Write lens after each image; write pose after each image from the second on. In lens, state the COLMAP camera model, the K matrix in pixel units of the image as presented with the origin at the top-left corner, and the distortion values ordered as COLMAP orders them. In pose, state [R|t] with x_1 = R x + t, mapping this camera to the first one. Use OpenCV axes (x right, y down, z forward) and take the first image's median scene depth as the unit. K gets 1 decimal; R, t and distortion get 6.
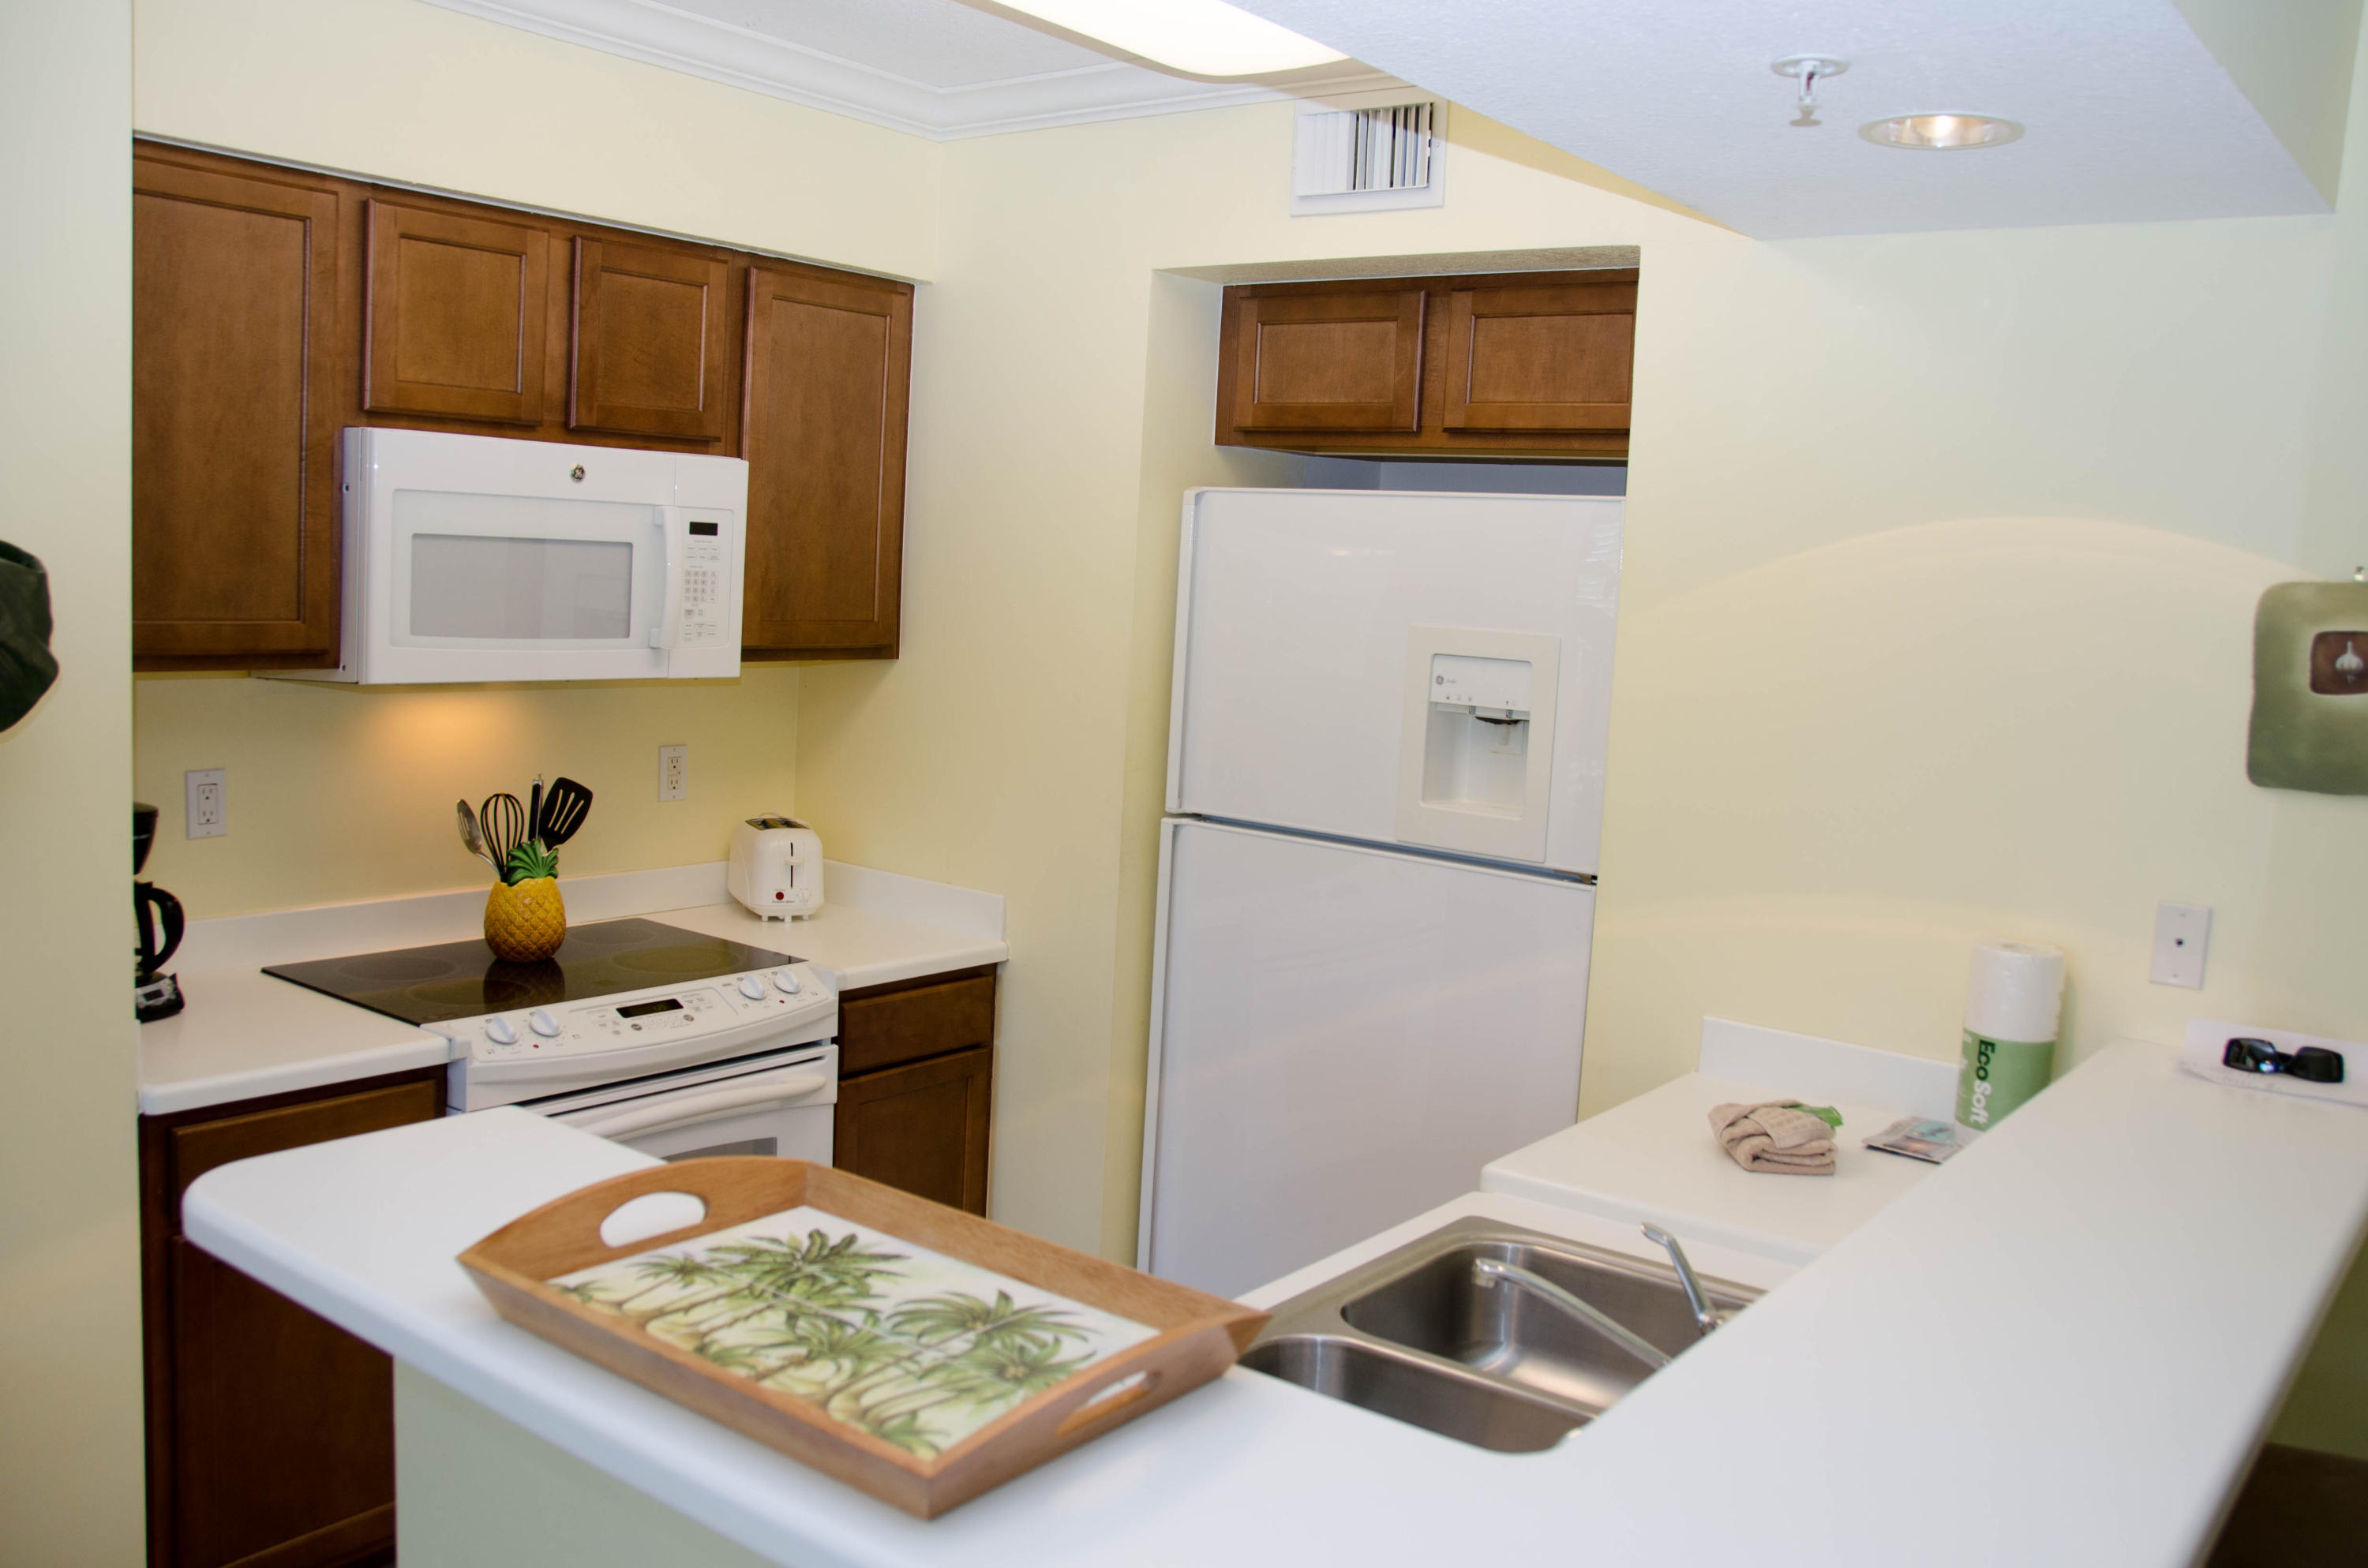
lens RADIAL K [[2008.8, 0, 1184.5], [0, 2008.8, 771.4], [0, 0, 1]] dist [-0.089432, 0.055038]
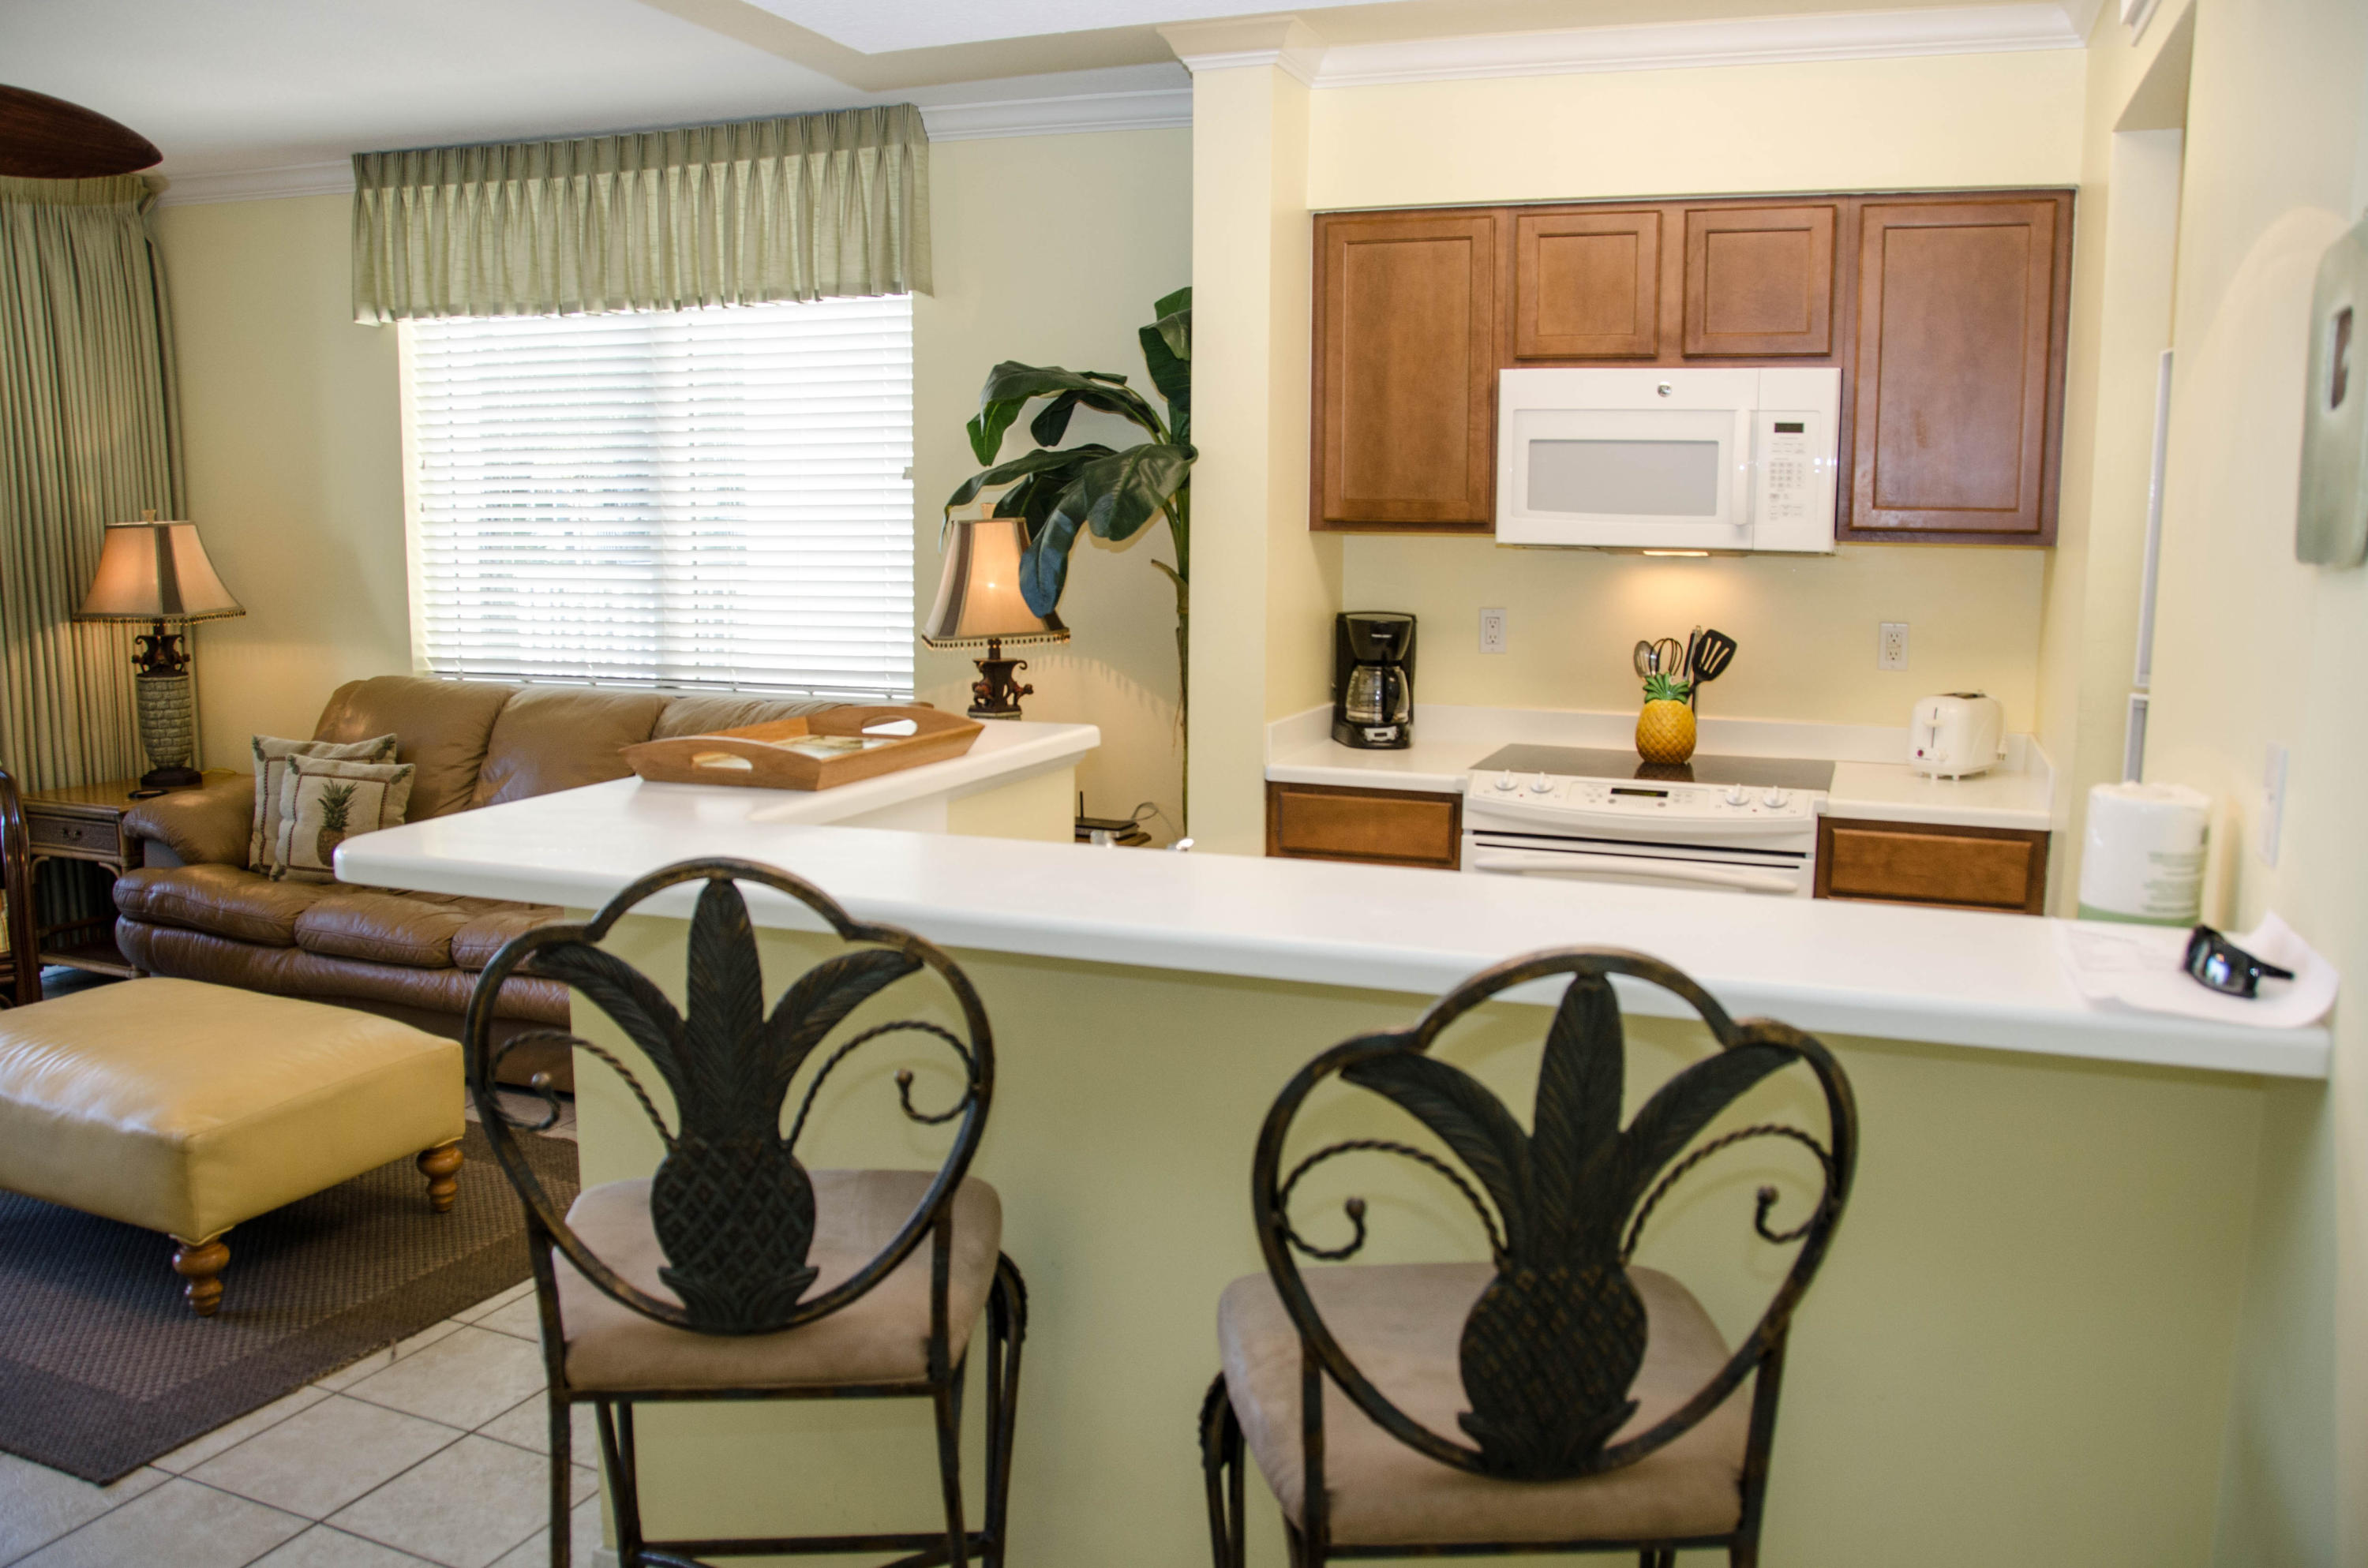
lens RADIAL K [[1843.7, 0, 1198.7], [0, 1843.7, 792.8], [0, 0, 1]] dist [-0.147778, 0.093424]
pose [[0.281378, 0.096463, -0.954736, 0.785424], [-0.095139, 0.992837, 0.072274, 0.058826], [0.954869, 0.070497, 0.288540, 0.374052]]
